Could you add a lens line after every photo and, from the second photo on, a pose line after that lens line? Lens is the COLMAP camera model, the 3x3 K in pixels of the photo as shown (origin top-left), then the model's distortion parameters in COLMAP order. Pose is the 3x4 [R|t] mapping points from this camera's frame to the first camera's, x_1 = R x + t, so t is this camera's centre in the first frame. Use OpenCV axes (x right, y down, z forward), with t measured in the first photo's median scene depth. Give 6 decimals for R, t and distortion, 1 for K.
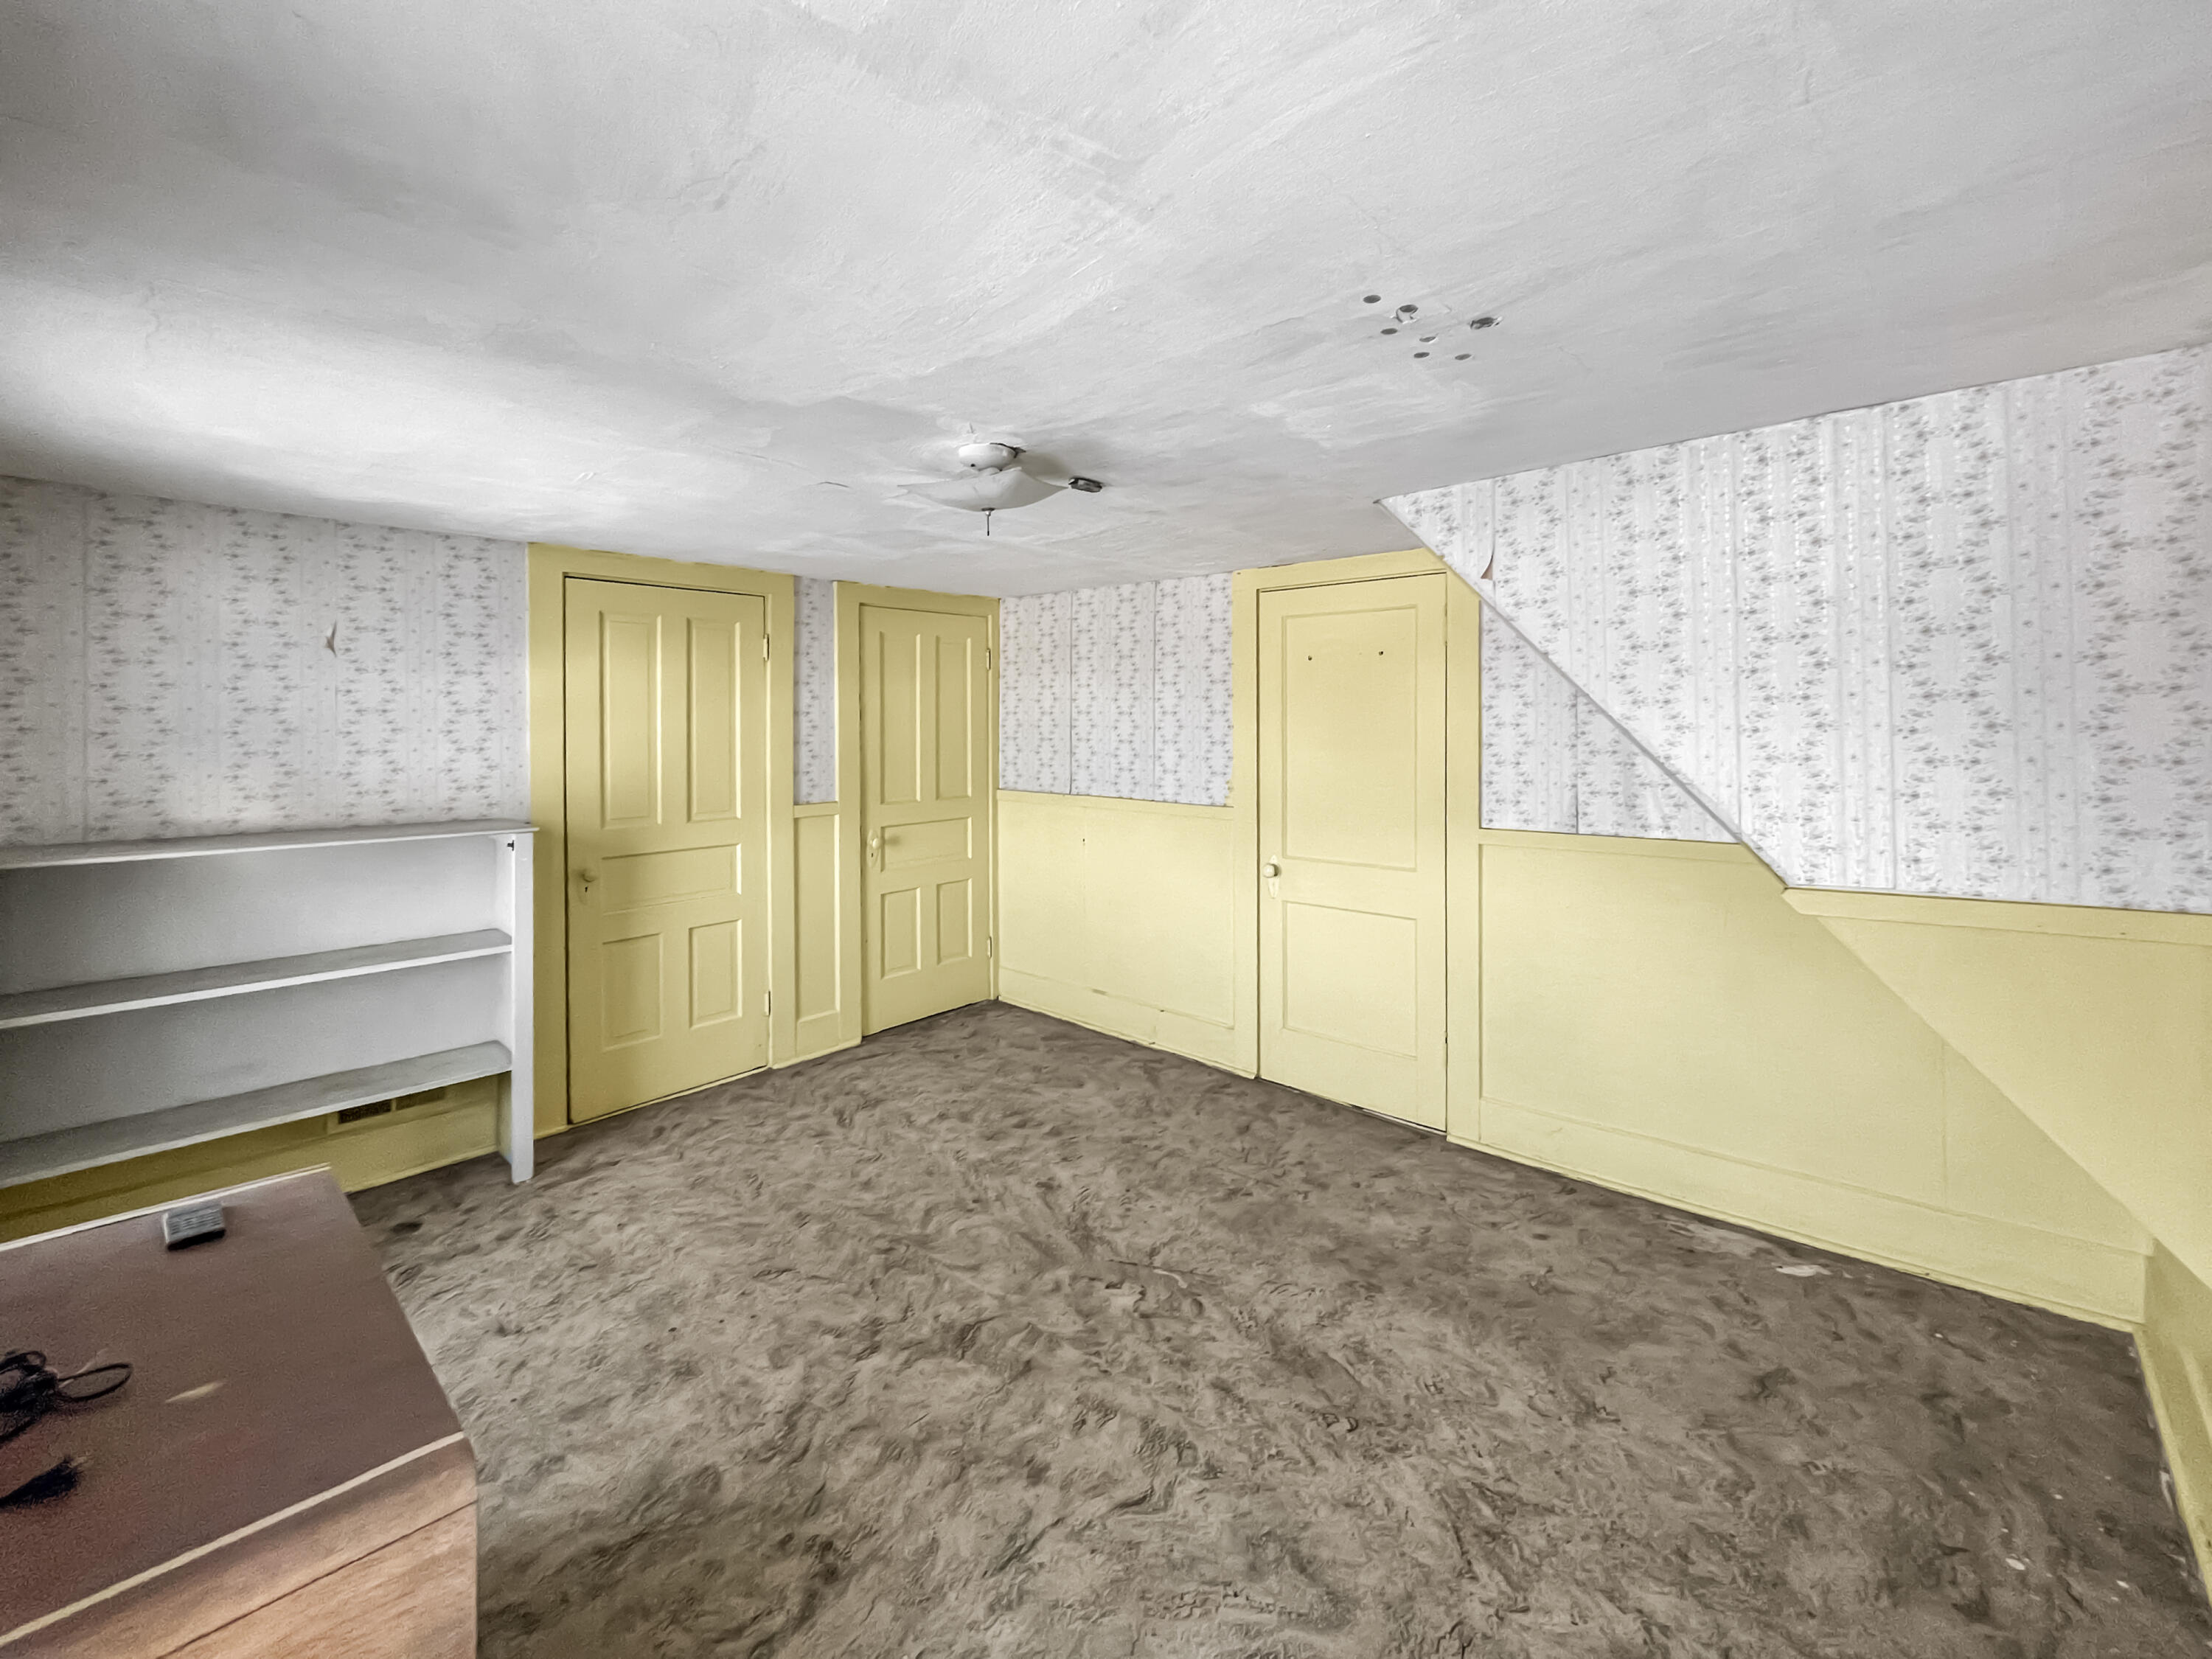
lens RADIAL K [[932.7, 0, 1105.0], [0, 932.7, 827.3], [0, 0, 1]] dist [-0.003778, -0.000257]
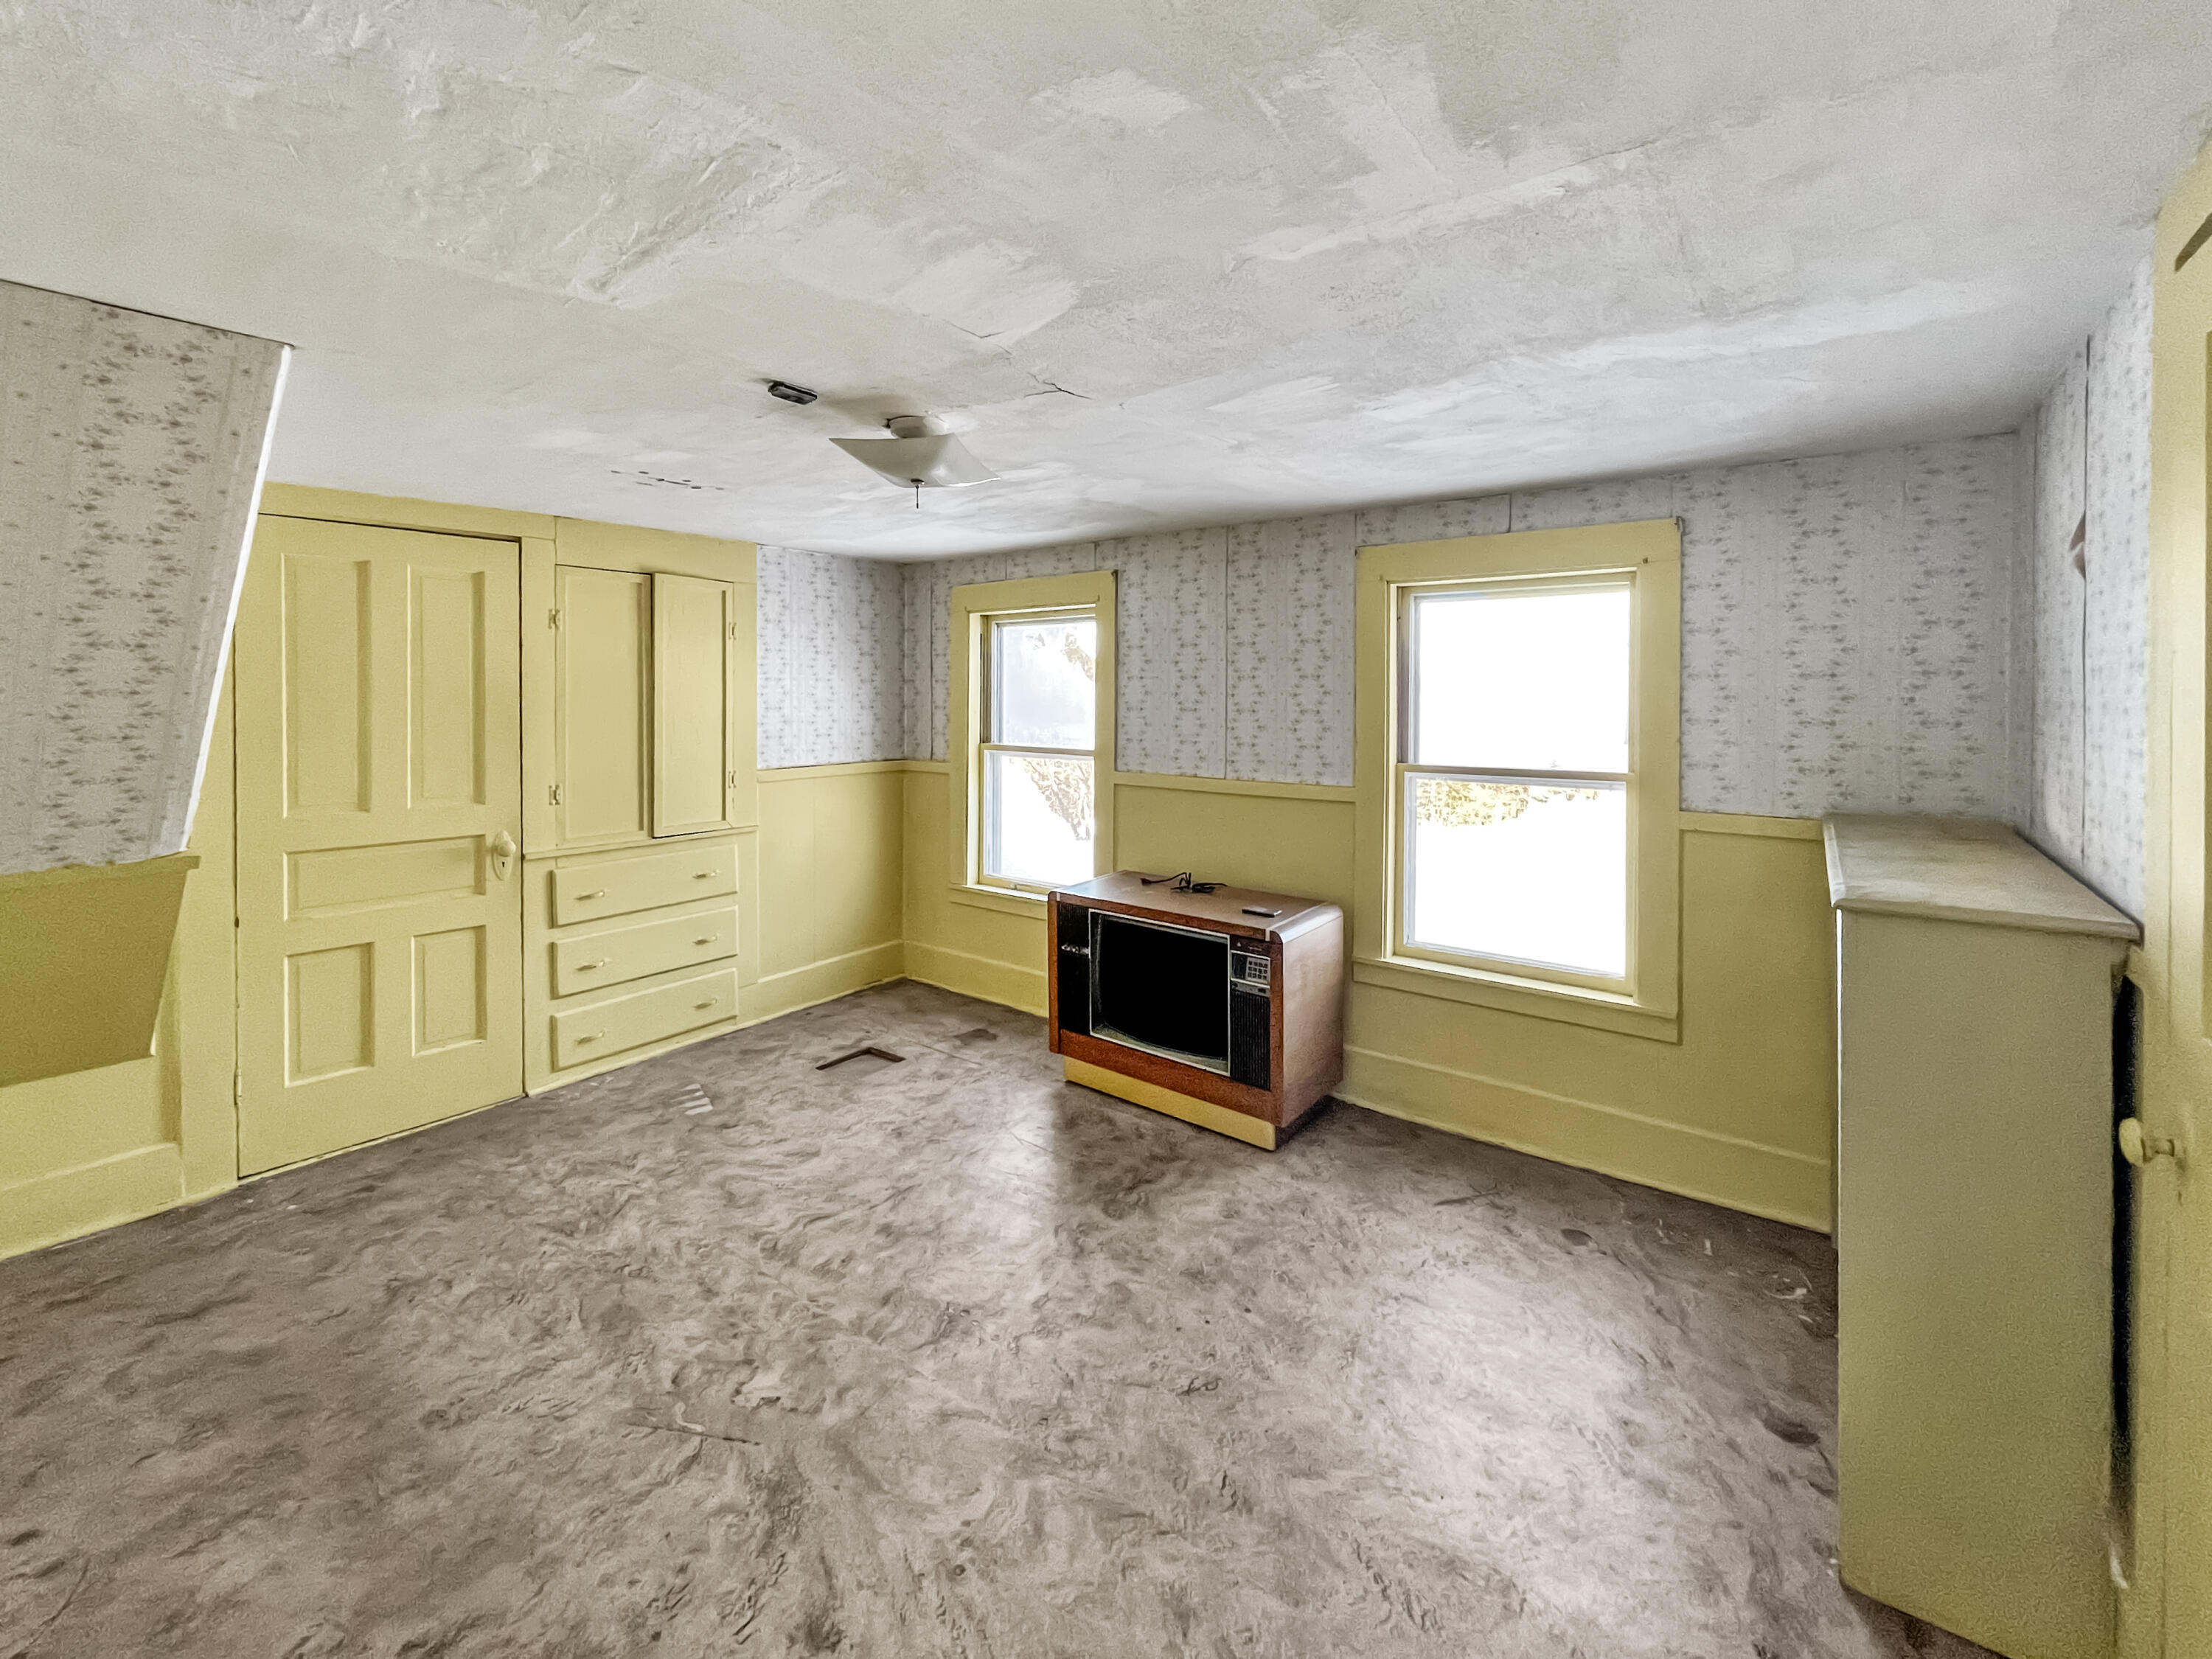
lens RADIAL K [[932.7, 0, 1105.2], [0, 932.7, 827.8], [0, 0, 1]] dist [-0.003778, -0.000257]
pose [[-0.995417, 0.017950, -0.093932, -0.229337], [-0.006298, 0.967788, 0.251687, -0.205133], [0.095424, 0.251125, -0.963240, 1.808491]]
